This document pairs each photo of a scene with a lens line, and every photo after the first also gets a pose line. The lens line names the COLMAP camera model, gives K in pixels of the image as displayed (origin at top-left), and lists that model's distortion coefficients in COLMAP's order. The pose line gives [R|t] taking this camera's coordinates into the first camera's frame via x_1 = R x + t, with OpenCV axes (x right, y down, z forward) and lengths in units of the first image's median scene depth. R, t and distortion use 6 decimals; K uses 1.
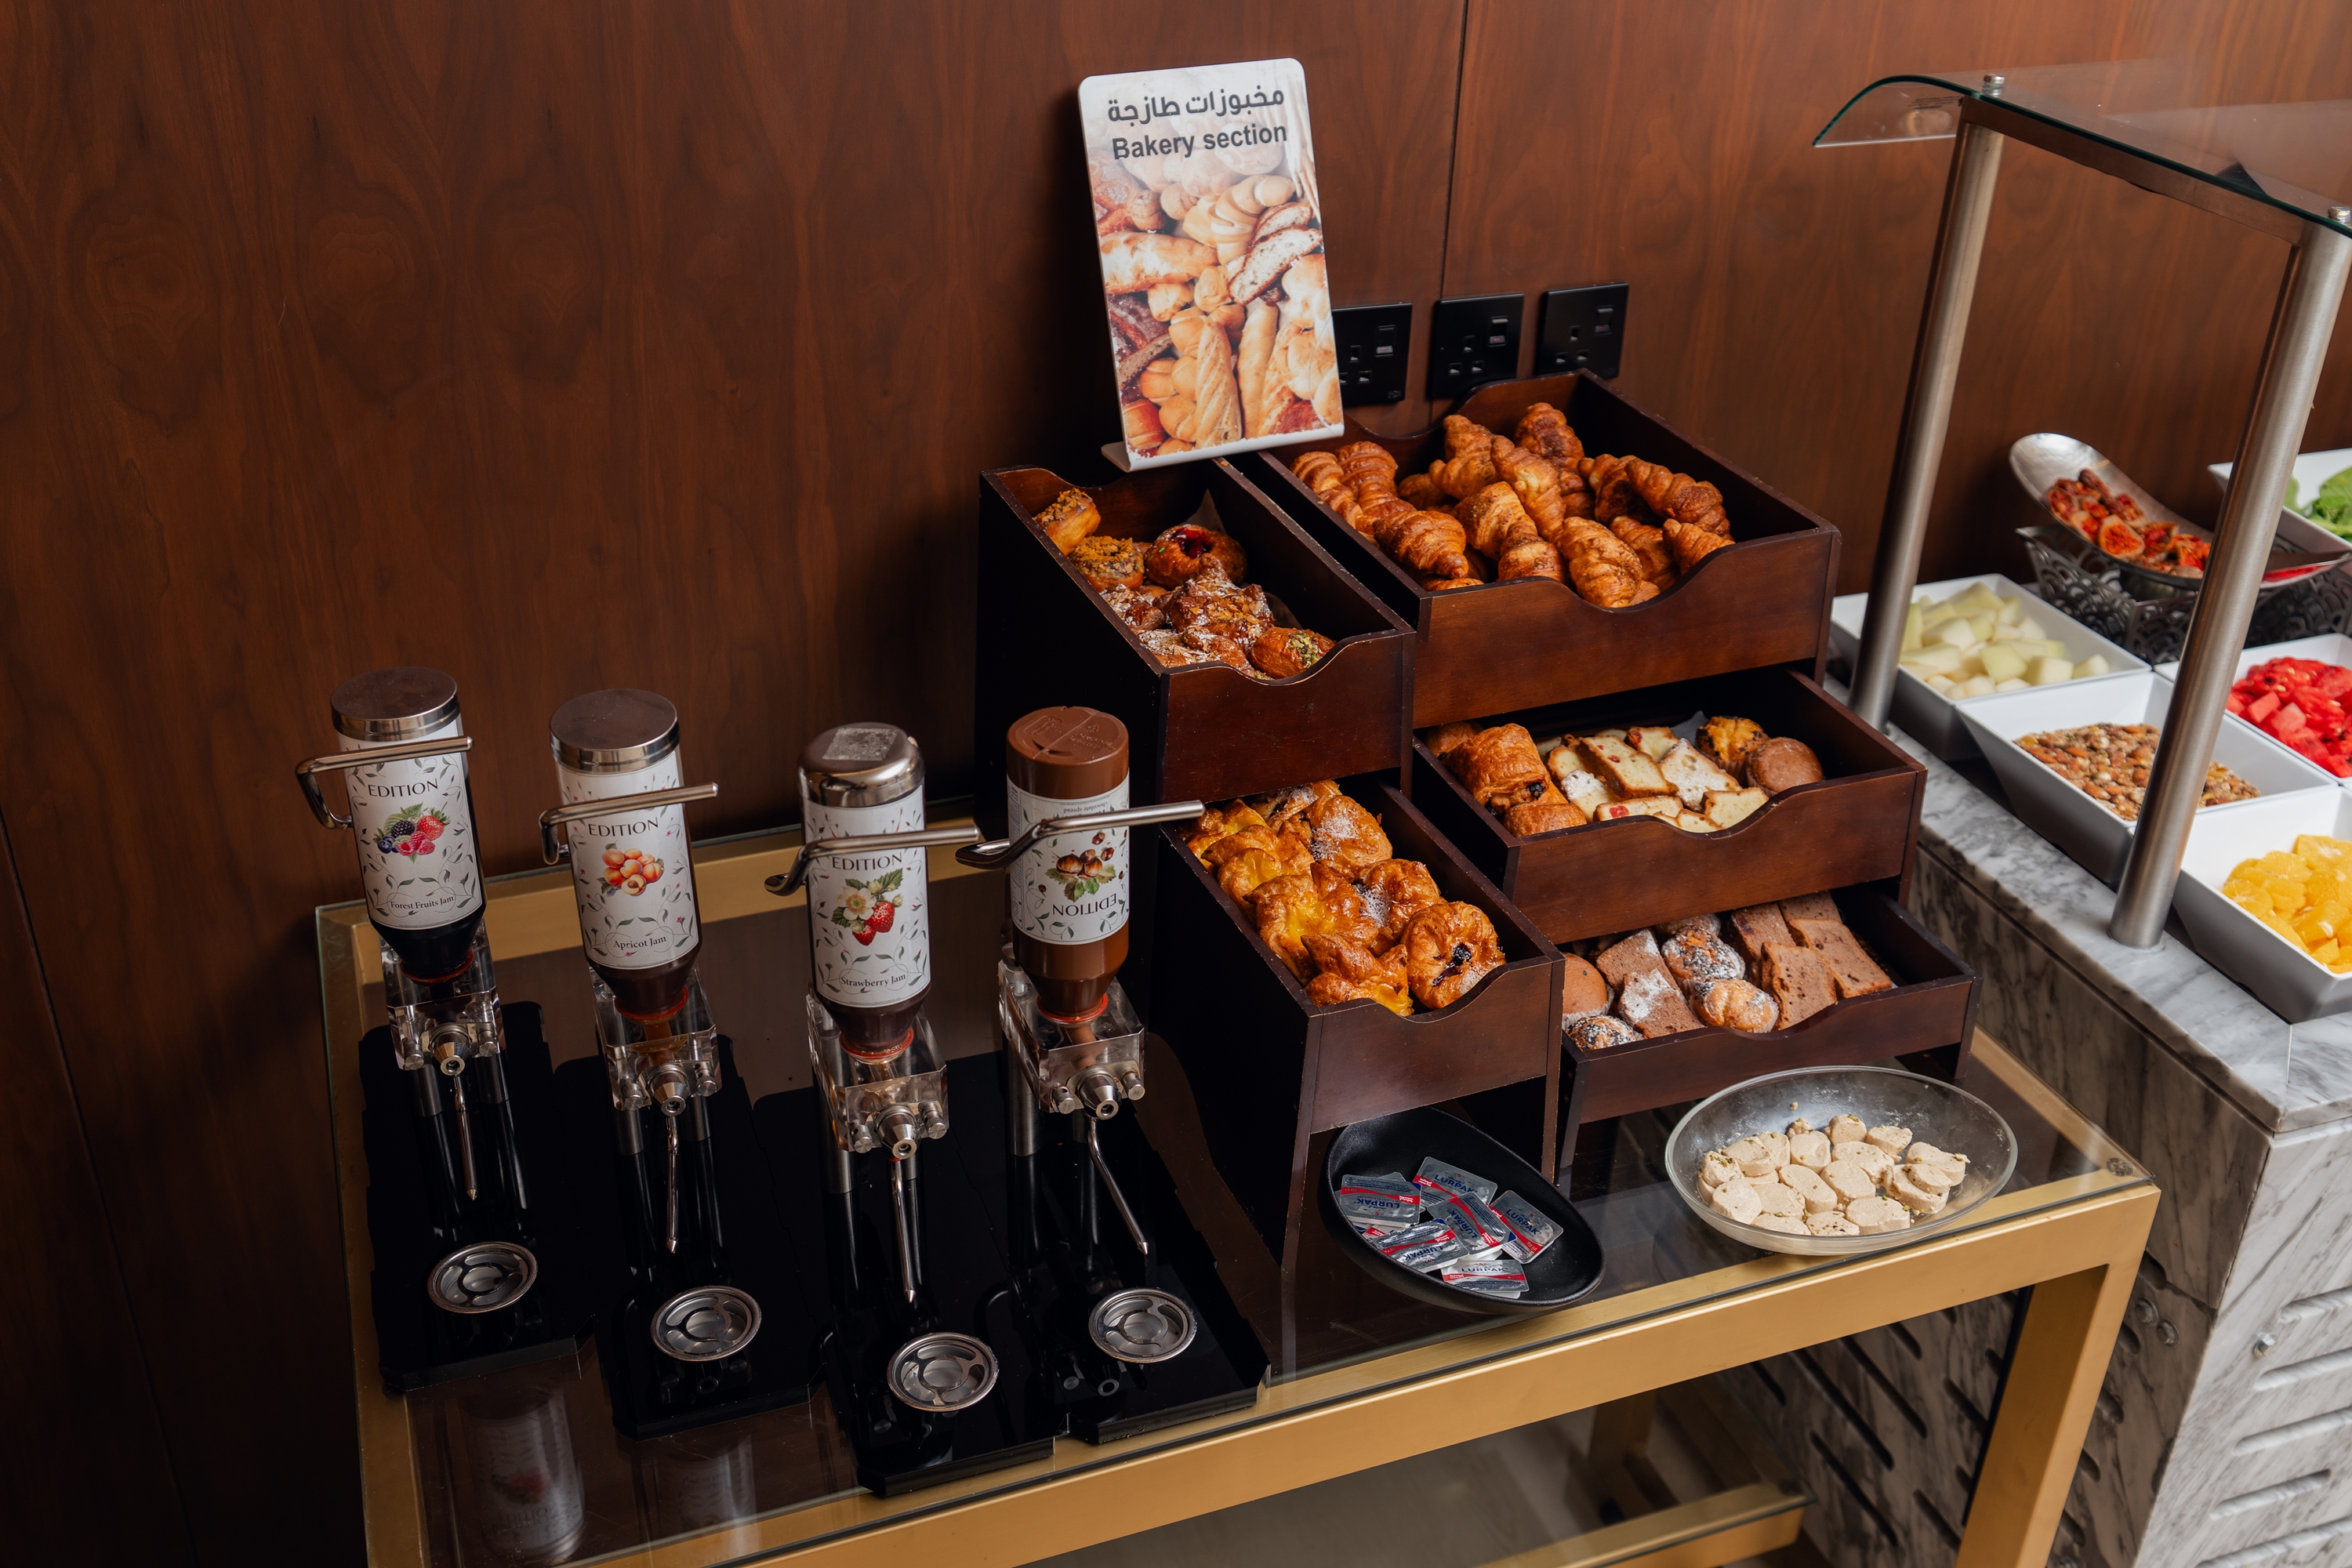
lens RADIAL K [[2302.1, 0, 1181.8], [0, 2302.1, 780.6], [0, 0, 1]] dist [0.023572, 0.000000]
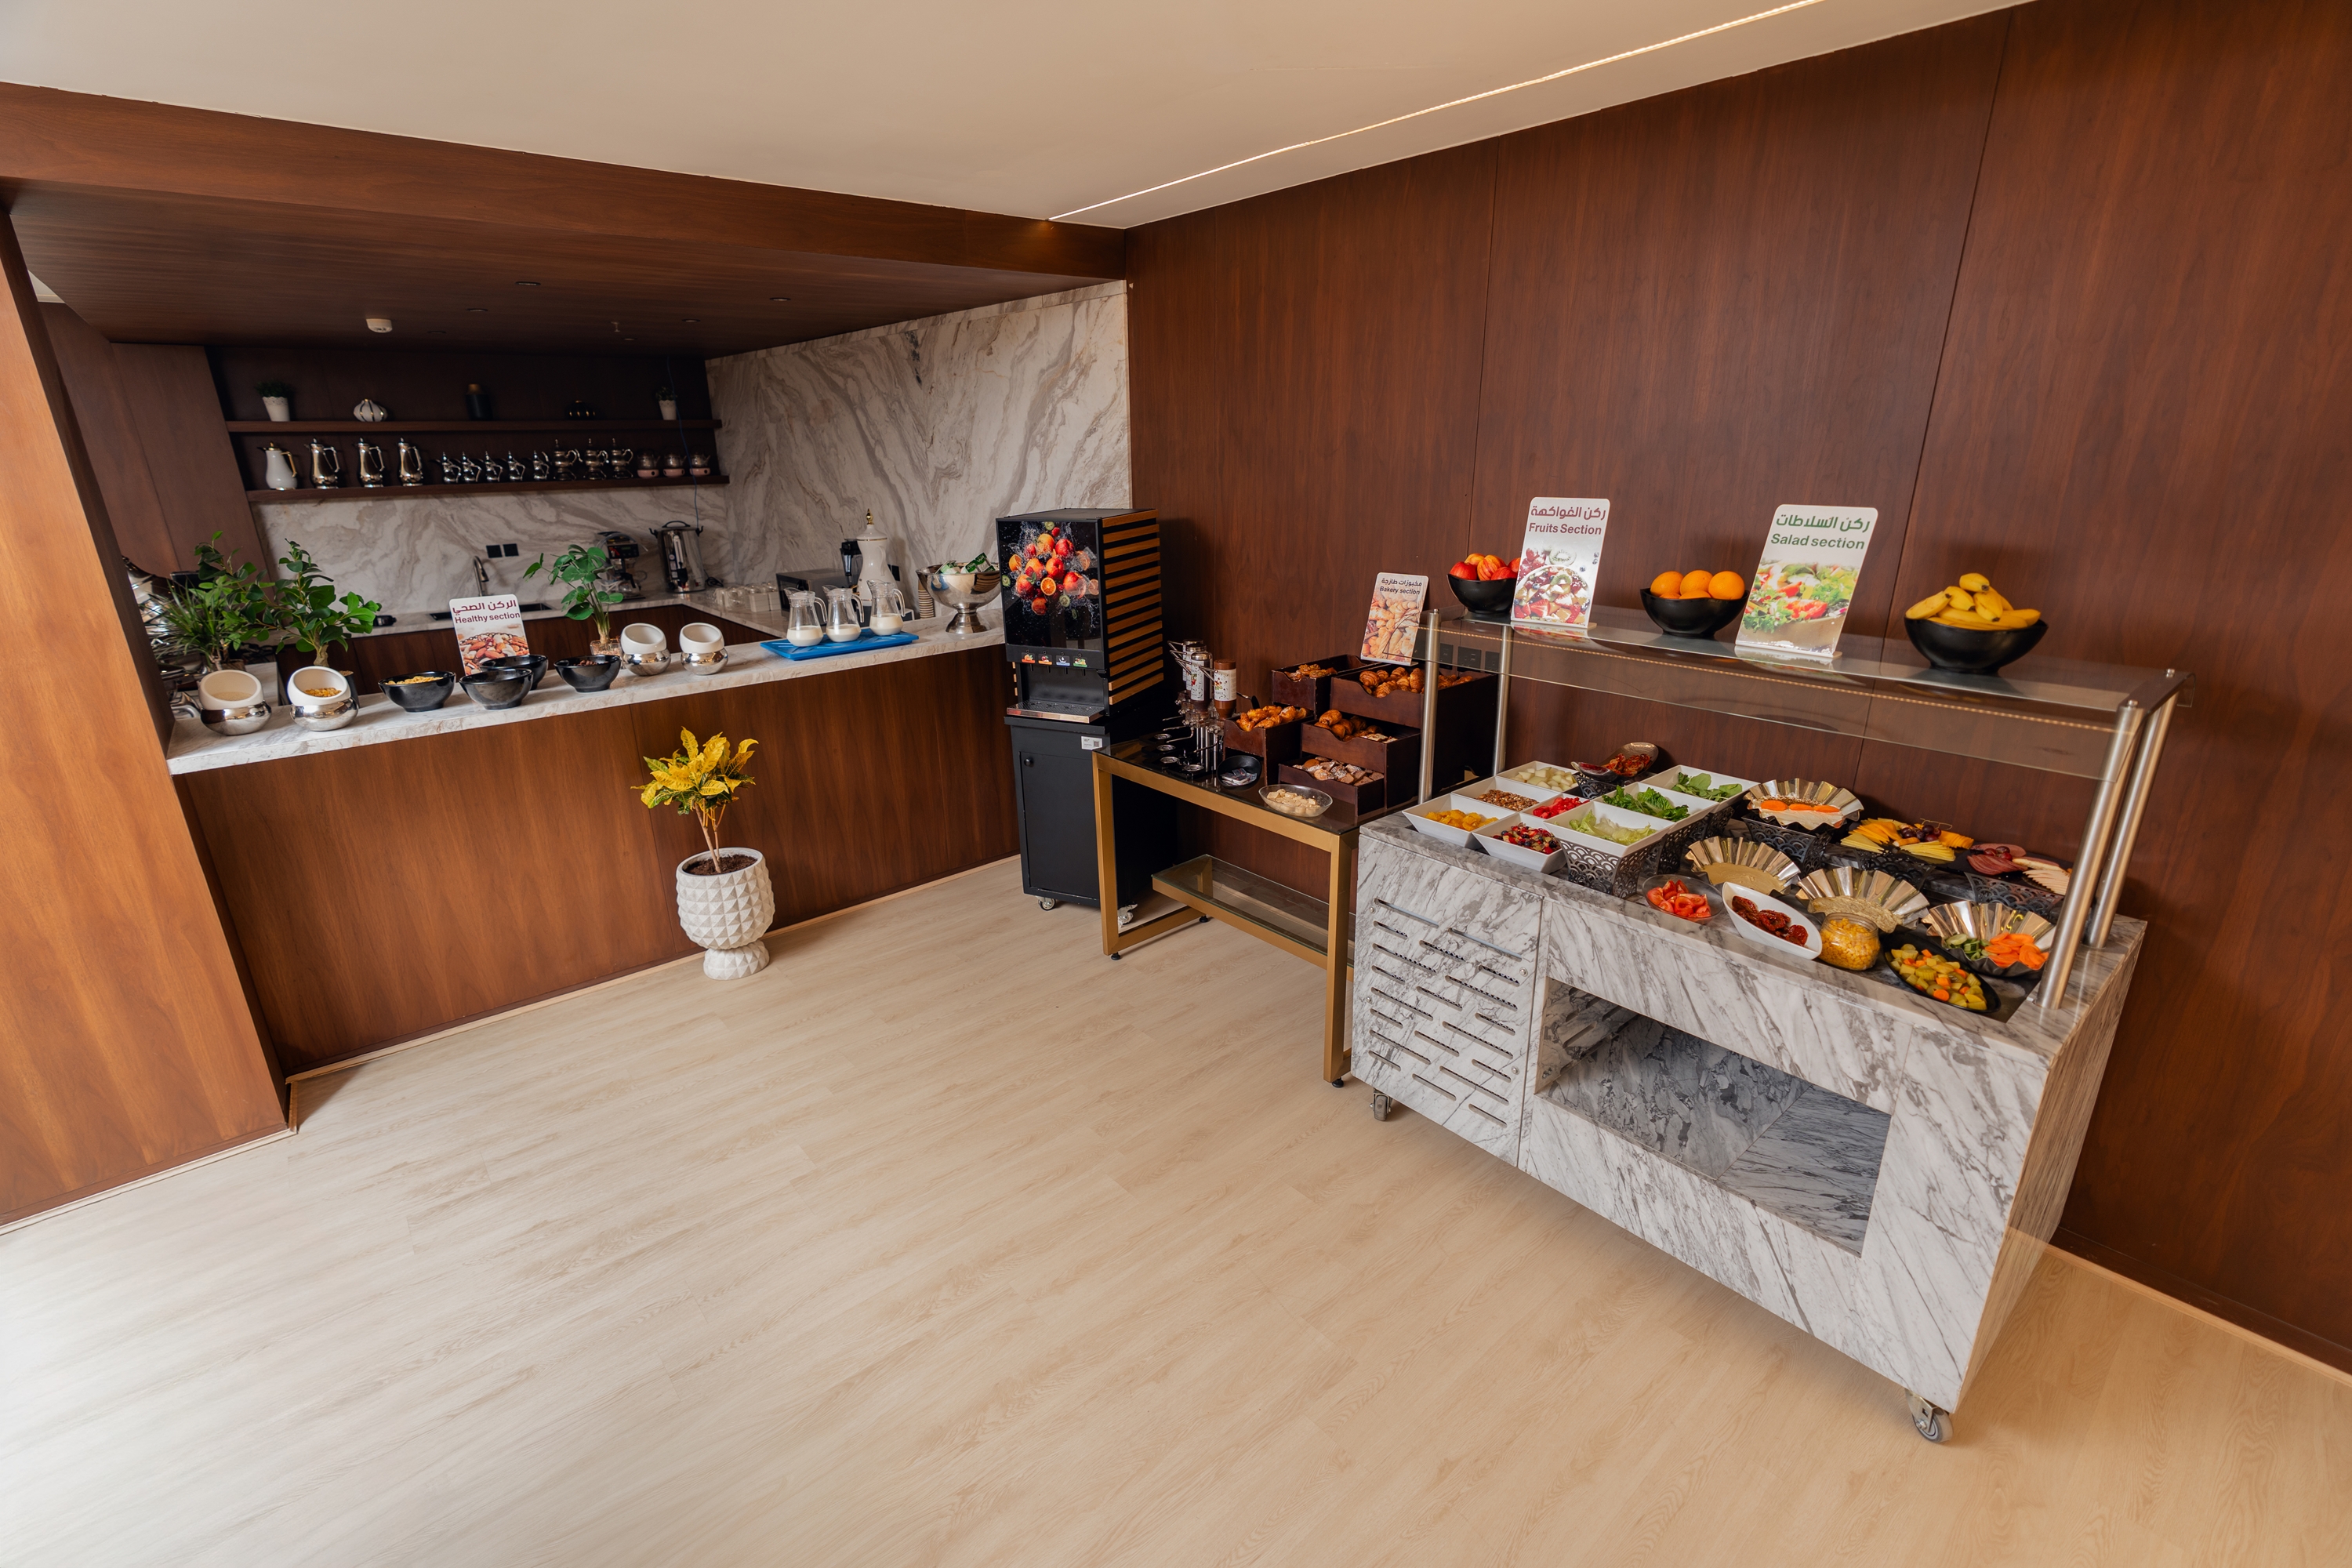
lens RADIAL K [[1045.5, 0, 1186.6], [0, 1045.5, 783.2], [0, 0, 1]] dist [-0.000268, -0.000010]
pose [[0.338970, 0.267966, -0.901828, 1.802175], [-0.439115, 0.892821, 0.100239, 0.023499], [0.832032, 0.362028, 0.420307, -0.021078]]
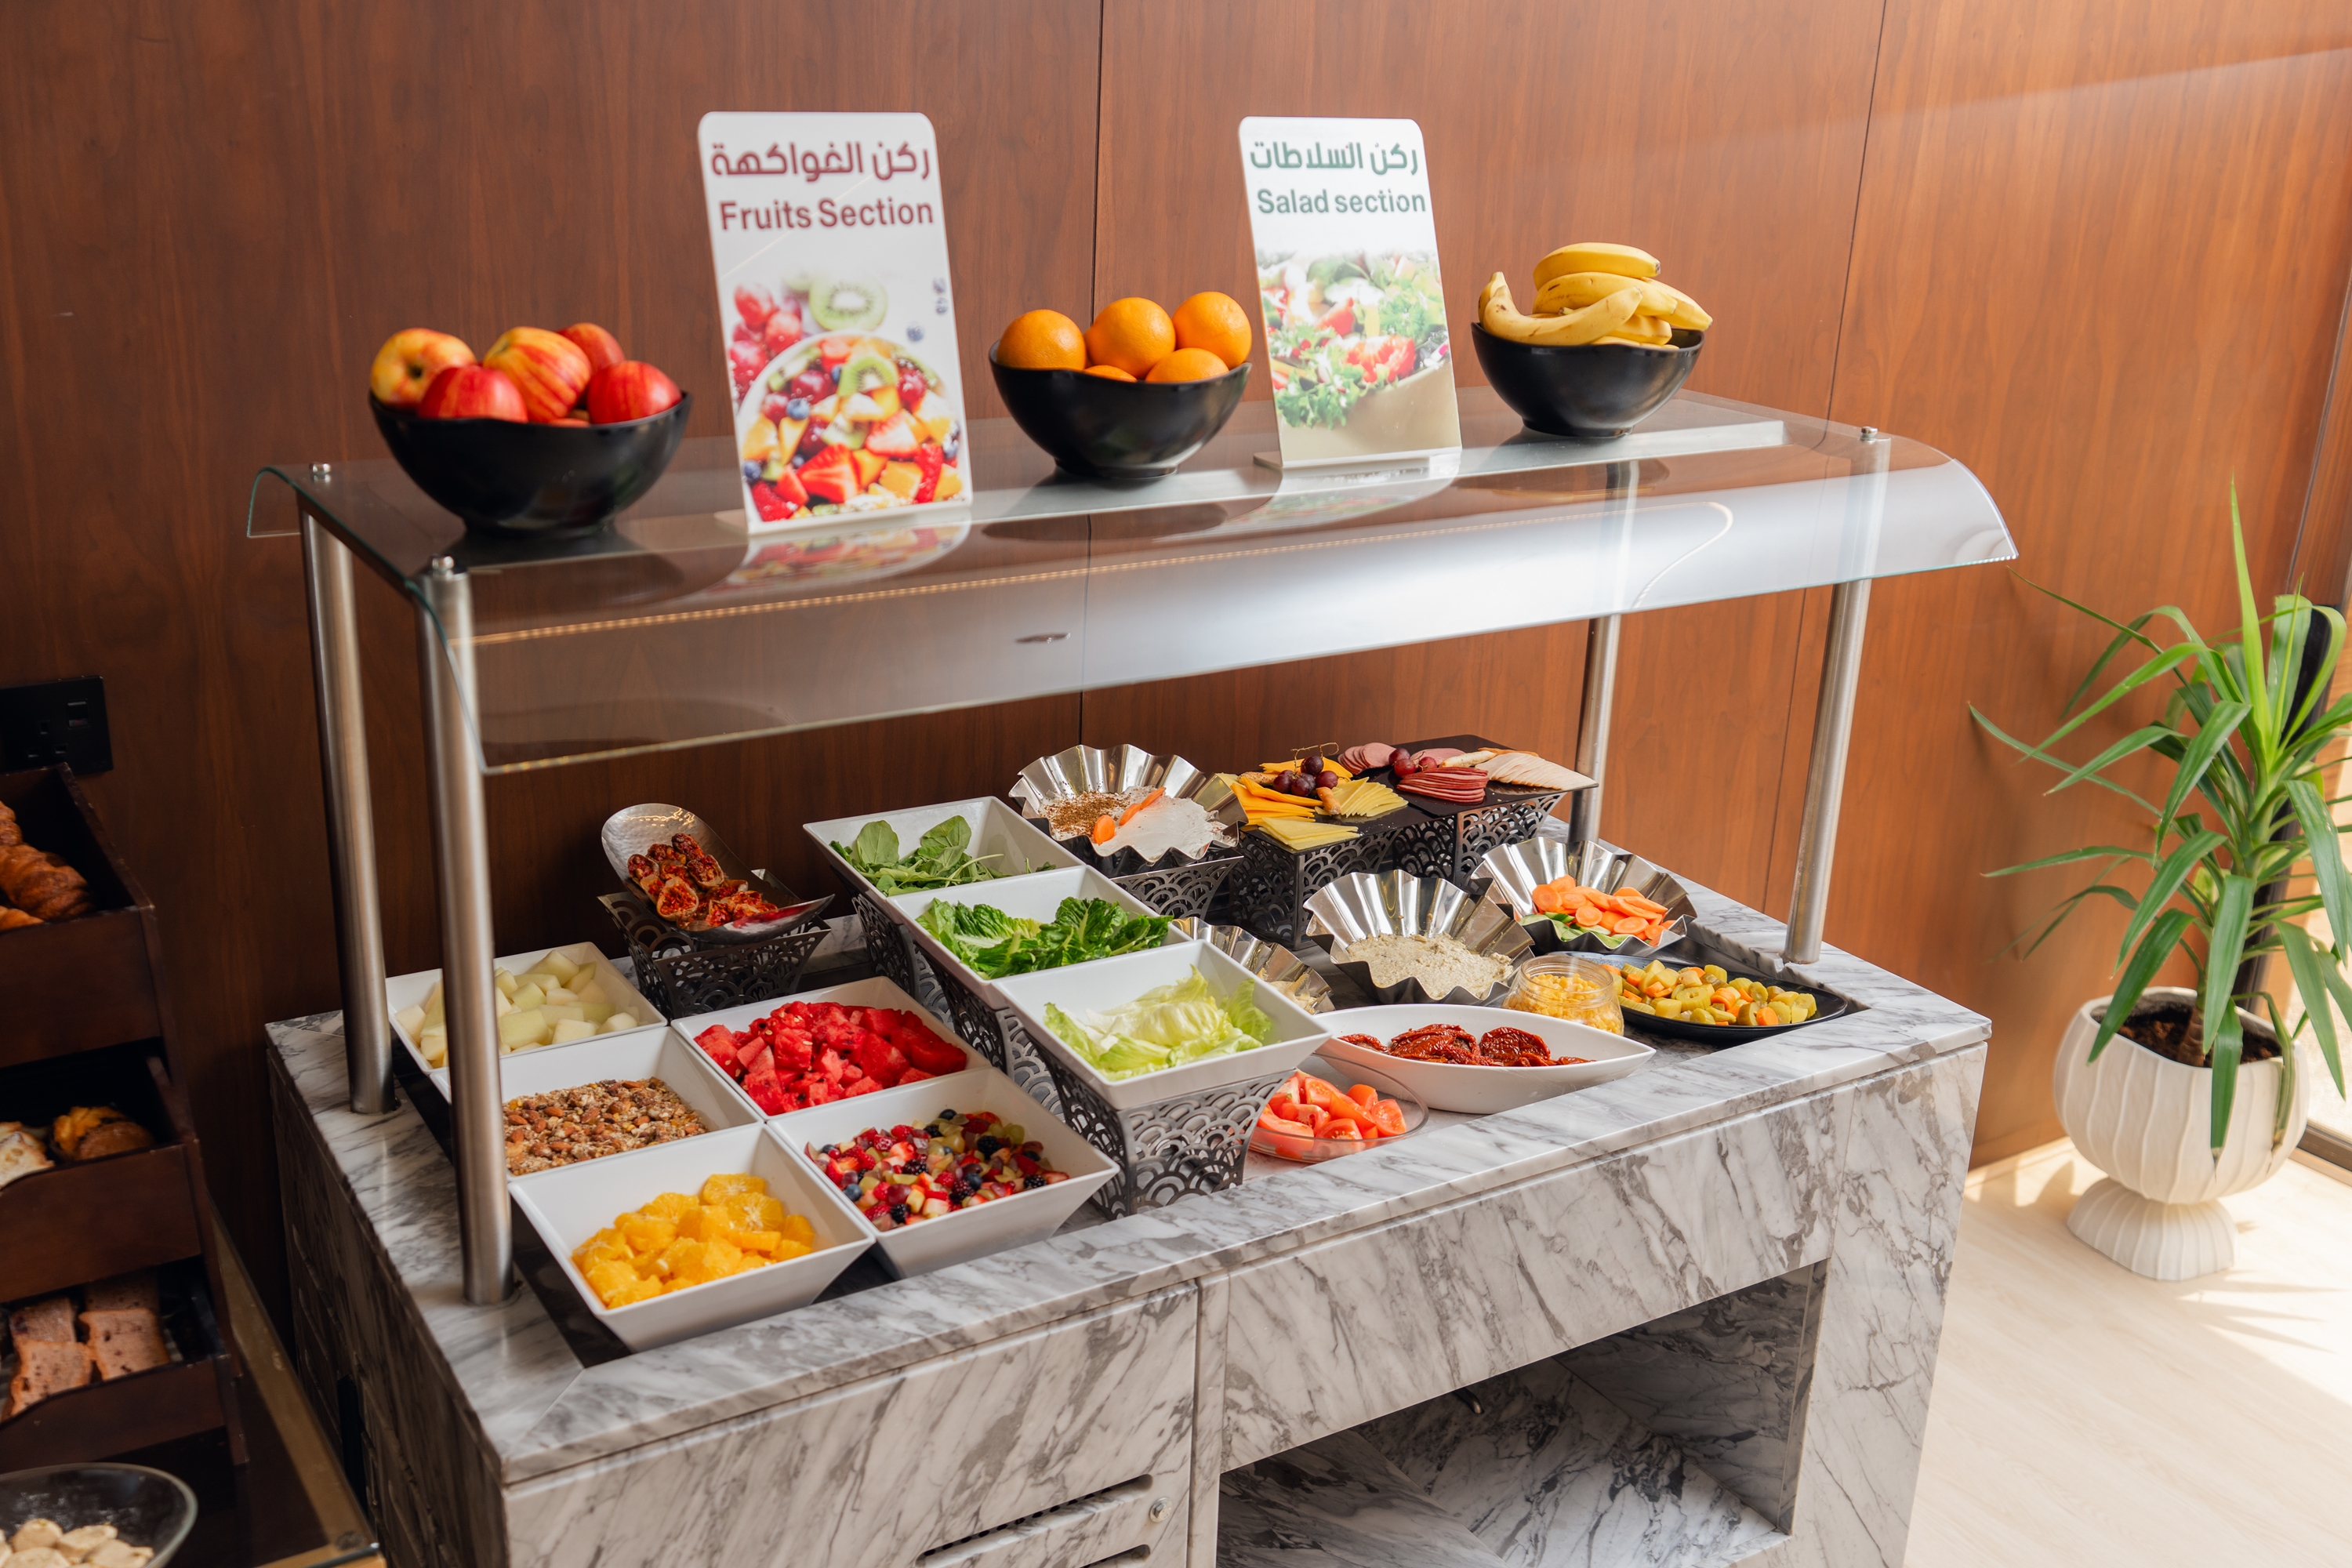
lens RADIAL K [[2302.1, 0, 1180.4], [0, 2302.1, 789.8], [0, 0, 1]] dist [0.023572, 0.000000]
pose [[0.977925, -0.055398, 0.201479, 0.502743], [0.089997, 0.981866, -0.166852, 0.046237], [-0.188582, 0.181301, 0.965177, -0.045128]]
